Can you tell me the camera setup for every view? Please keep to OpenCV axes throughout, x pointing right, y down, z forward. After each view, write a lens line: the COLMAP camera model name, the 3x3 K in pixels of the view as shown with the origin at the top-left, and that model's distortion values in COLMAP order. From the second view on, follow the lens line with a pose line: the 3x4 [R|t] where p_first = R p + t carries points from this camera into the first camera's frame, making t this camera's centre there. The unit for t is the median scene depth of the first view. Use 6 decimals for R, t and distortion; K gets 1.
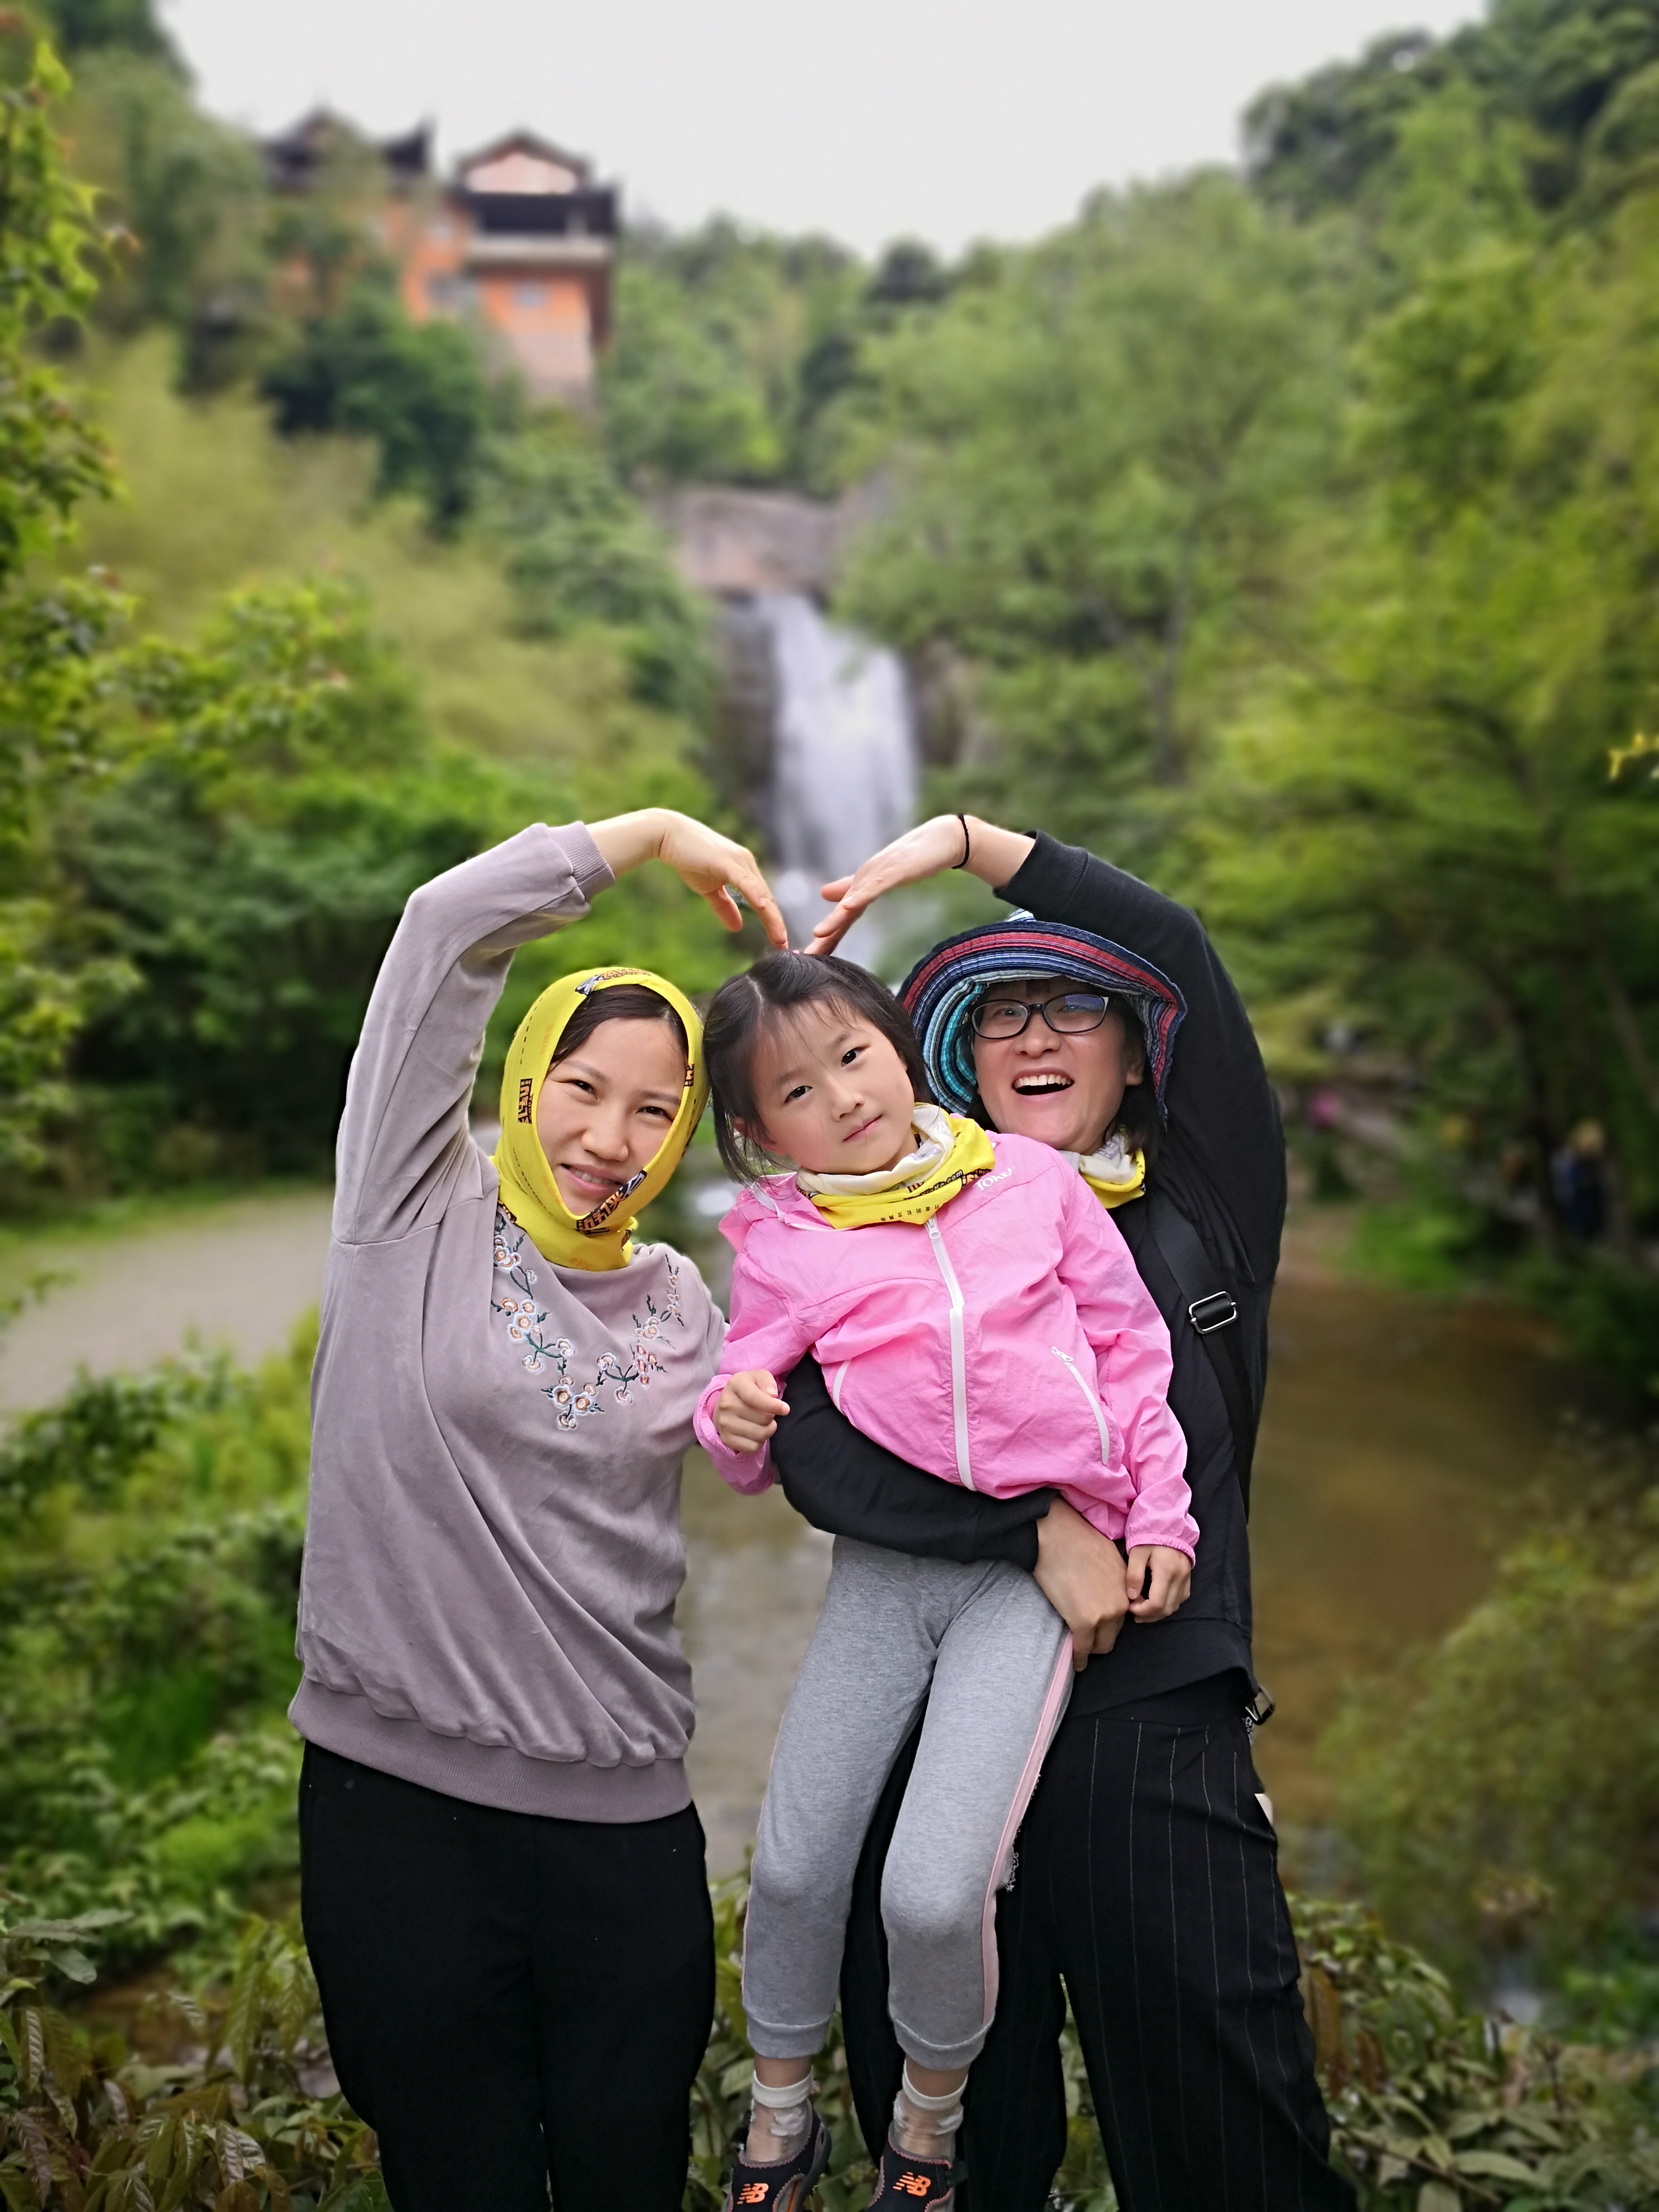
lens RADIAL K [[1810.9, 0, 829.5], [0, 1810.9, 1106.0], [0, 0, 1]] dist [0.030827, -0.066081]
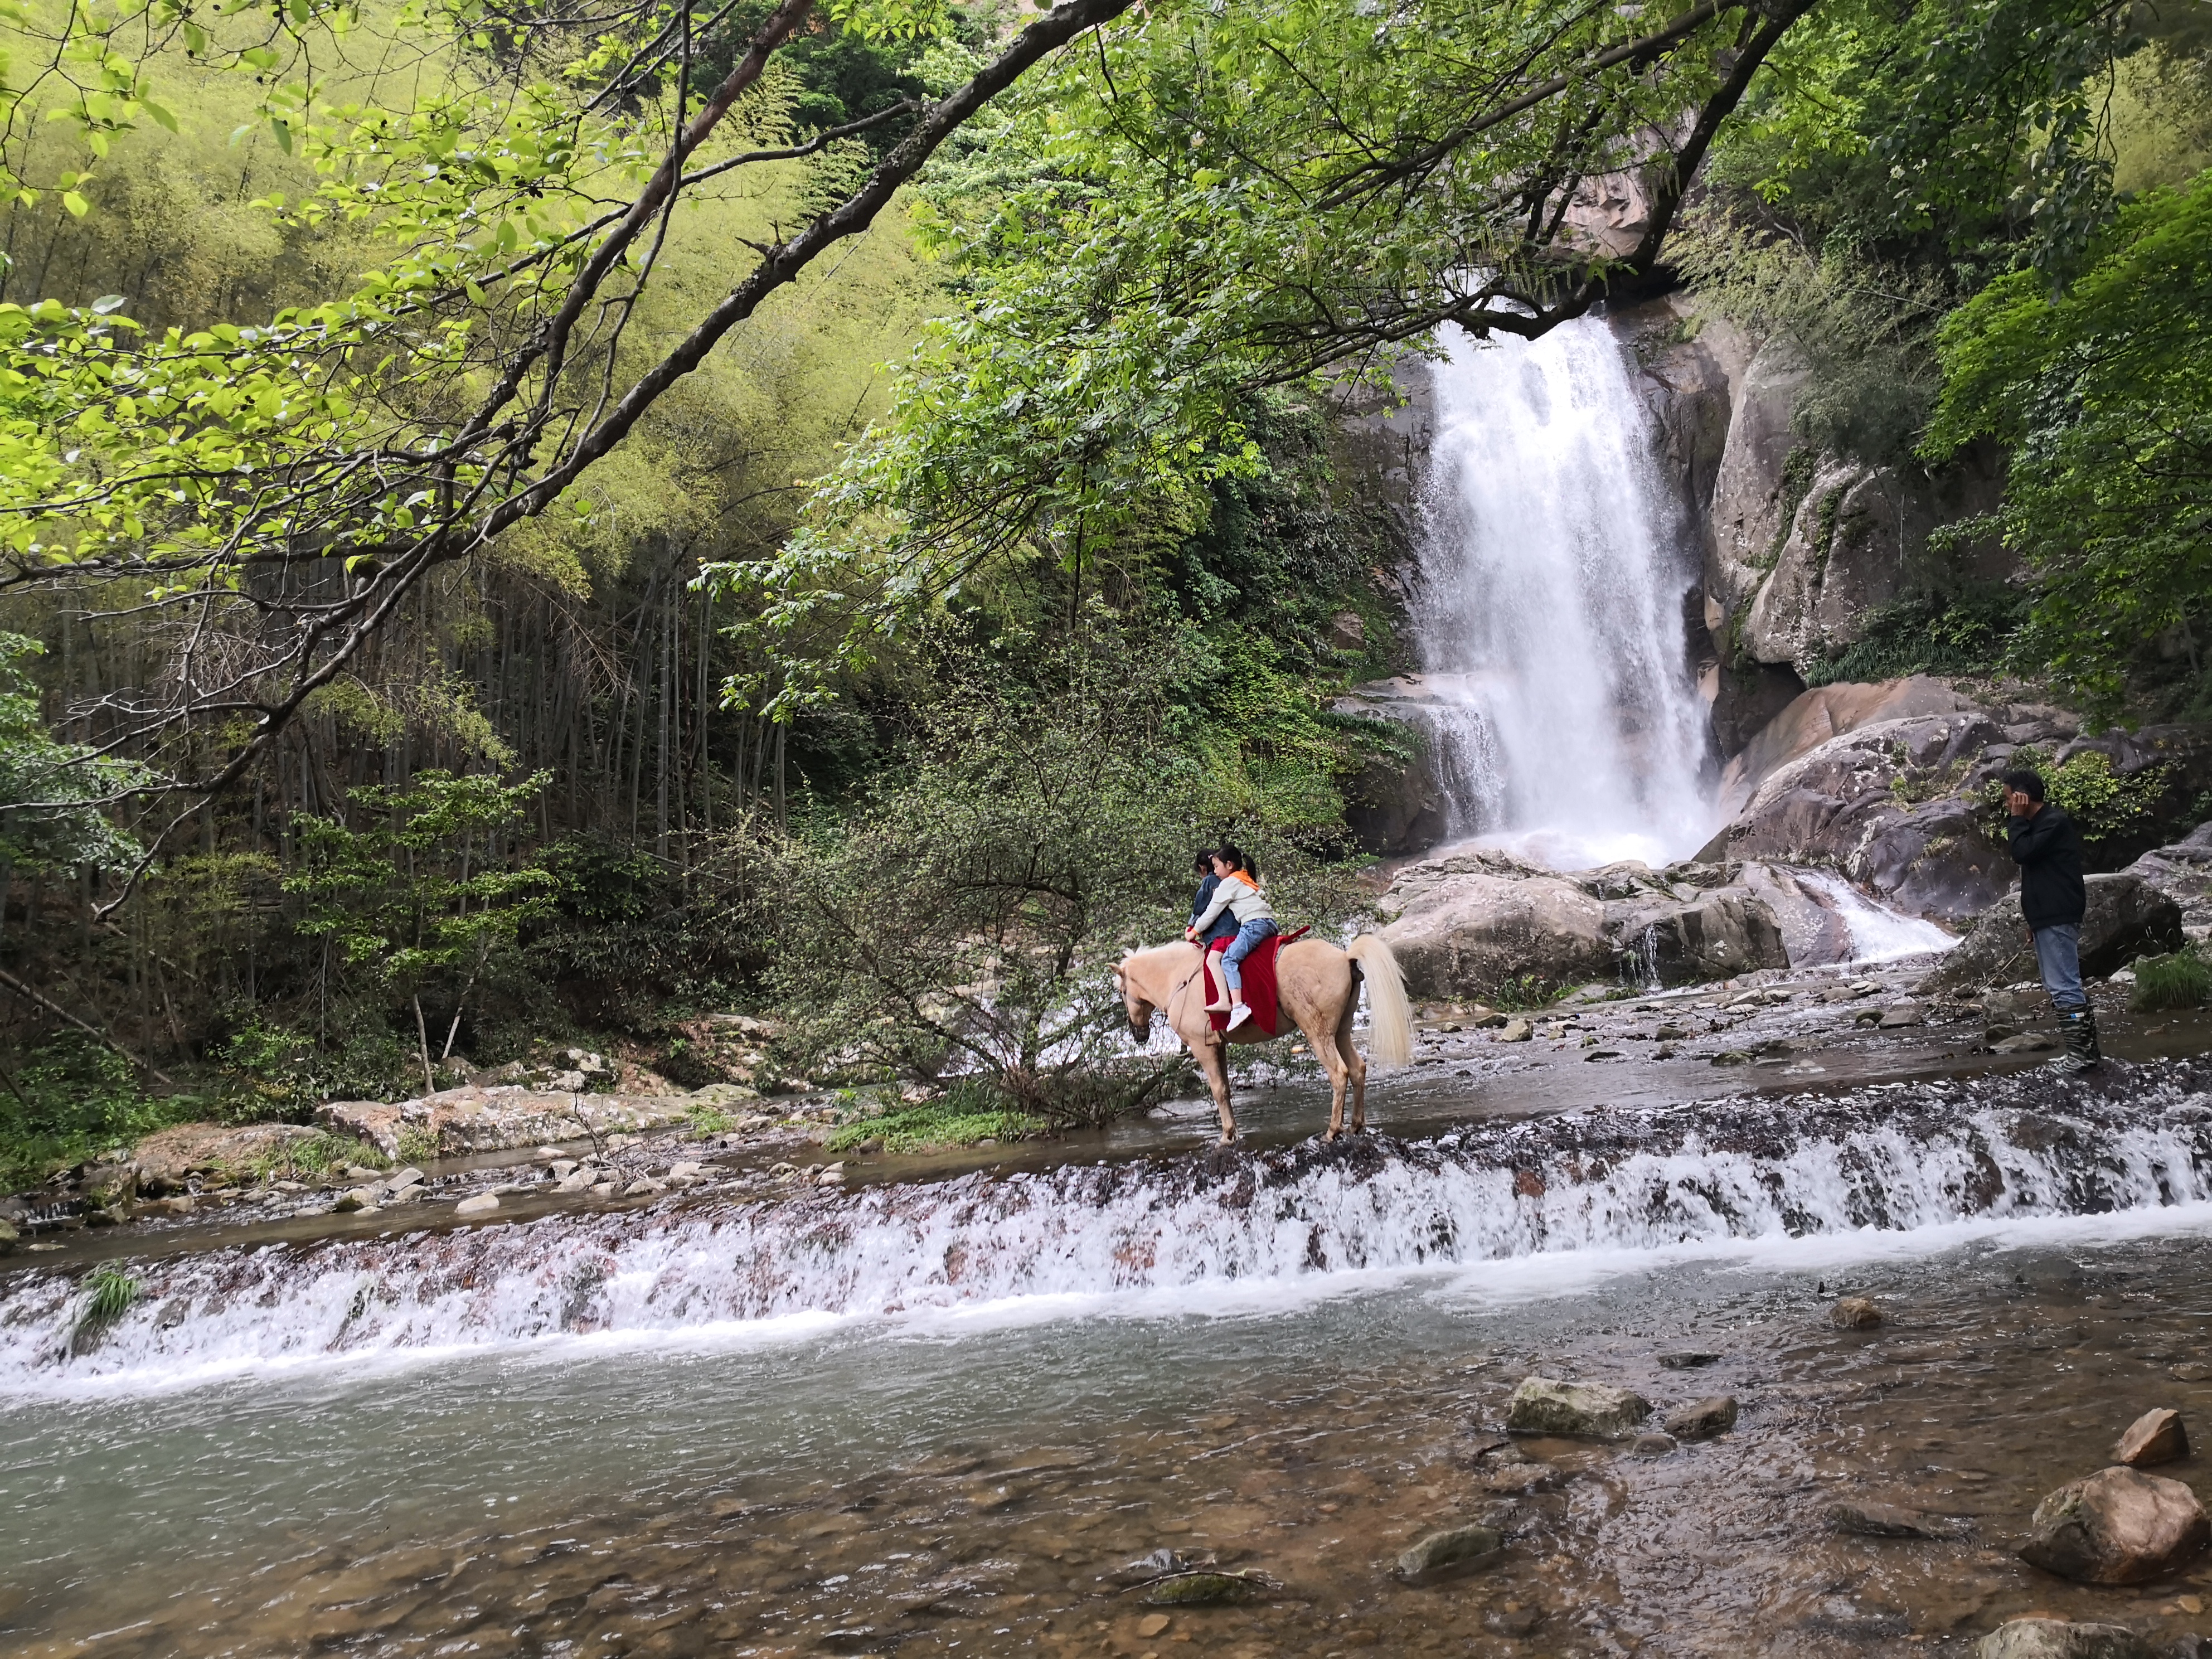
lens RADIAL K [[1810.9, 0, 1106.0], [0, 1810.9, 829.5], [0, 0, 1]] dist [0.030827, -0.066081]
pose [[0.937760, -0.097907, -0.333197, 0.115524], [0.048756, 0.987051, -0.152814, 0.021175], [0.343844, 0.127058, 0.930391, 0.680574]]
